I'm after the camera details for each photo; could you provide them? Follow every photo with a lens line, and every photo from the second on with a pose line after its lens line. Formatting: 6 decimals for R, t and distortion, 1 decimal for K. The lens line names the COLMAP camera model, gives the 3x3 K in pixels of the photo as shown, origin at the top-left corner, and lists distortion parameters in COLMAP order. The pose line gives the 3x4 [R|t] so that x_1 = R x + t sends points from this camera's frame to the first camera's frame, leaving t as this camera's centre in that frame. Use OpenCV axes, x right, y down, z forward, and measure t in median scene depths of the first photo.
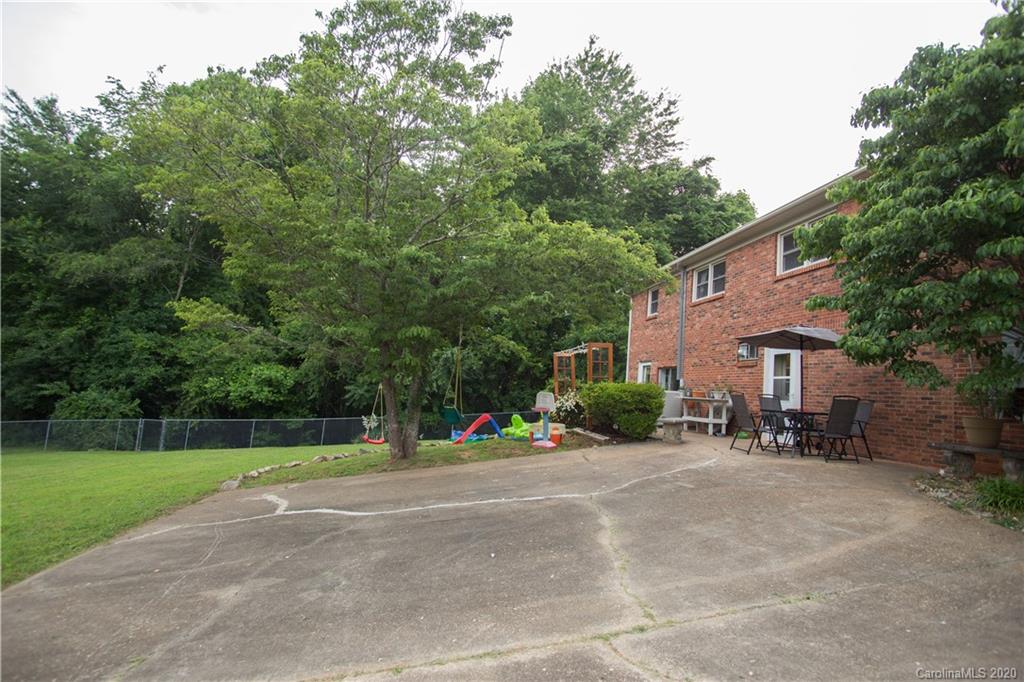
lens RADIAL K [[506.7, 0, 500.2], [0, 506.7, 343.6], [0, 0, 1]] dist [-0.080406, 0.037869]
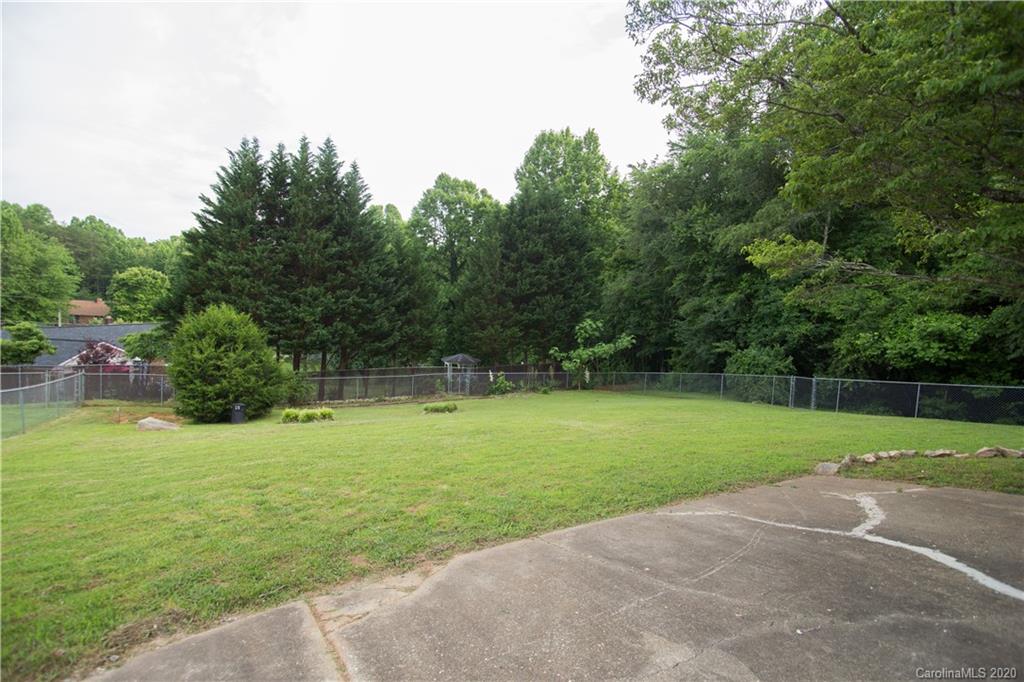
lens RADIAL K [[506.7, 0, 500.2], [0, 506.7, 343.6], [0, 0, 1]] dist [-0.080406, 0.037869]
pose [[0.365916, -0.008045, -0.930613, -0.005663], [0.088412, 0.995741, 0.026155, 0.012935], [0.926439, -0.091848, 0.365069, 0.138570]]
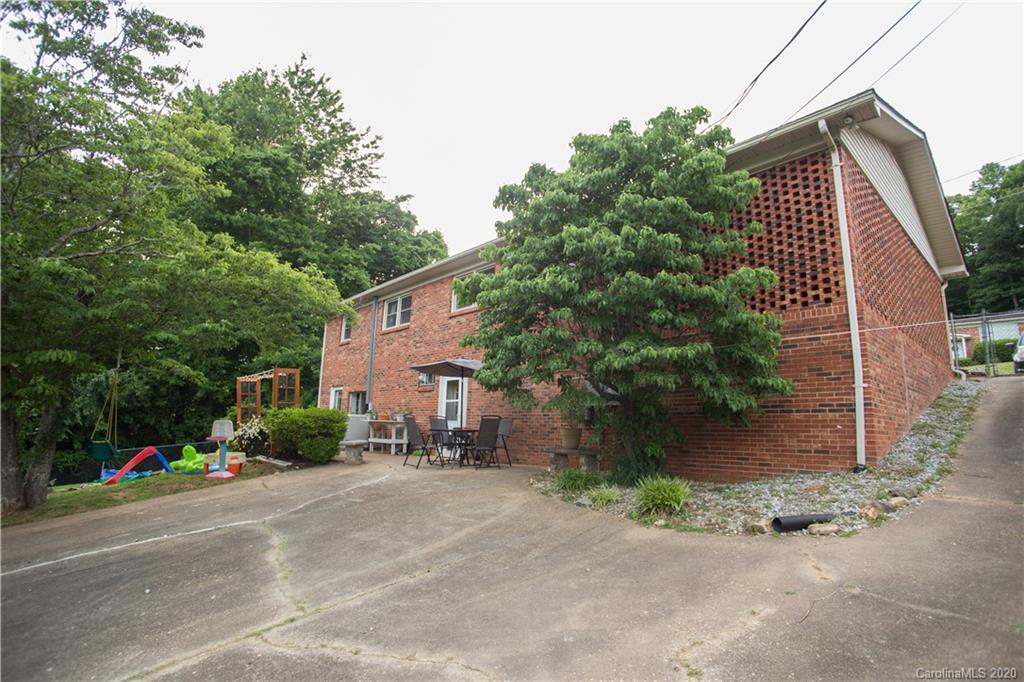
lens RADIAL K [[506.7, 0, 500.2], [0, 506.7, 343.6], [0, 0, 1]] dist [-0.080406, 0.037869]
pose [[0.835098, 0.039811, 0.548658, 0.007337], [-0.014264, 0.998610, -0.050749, -0.008174], [-0.549916, 0.034554, 0.834505, -0.070930]]
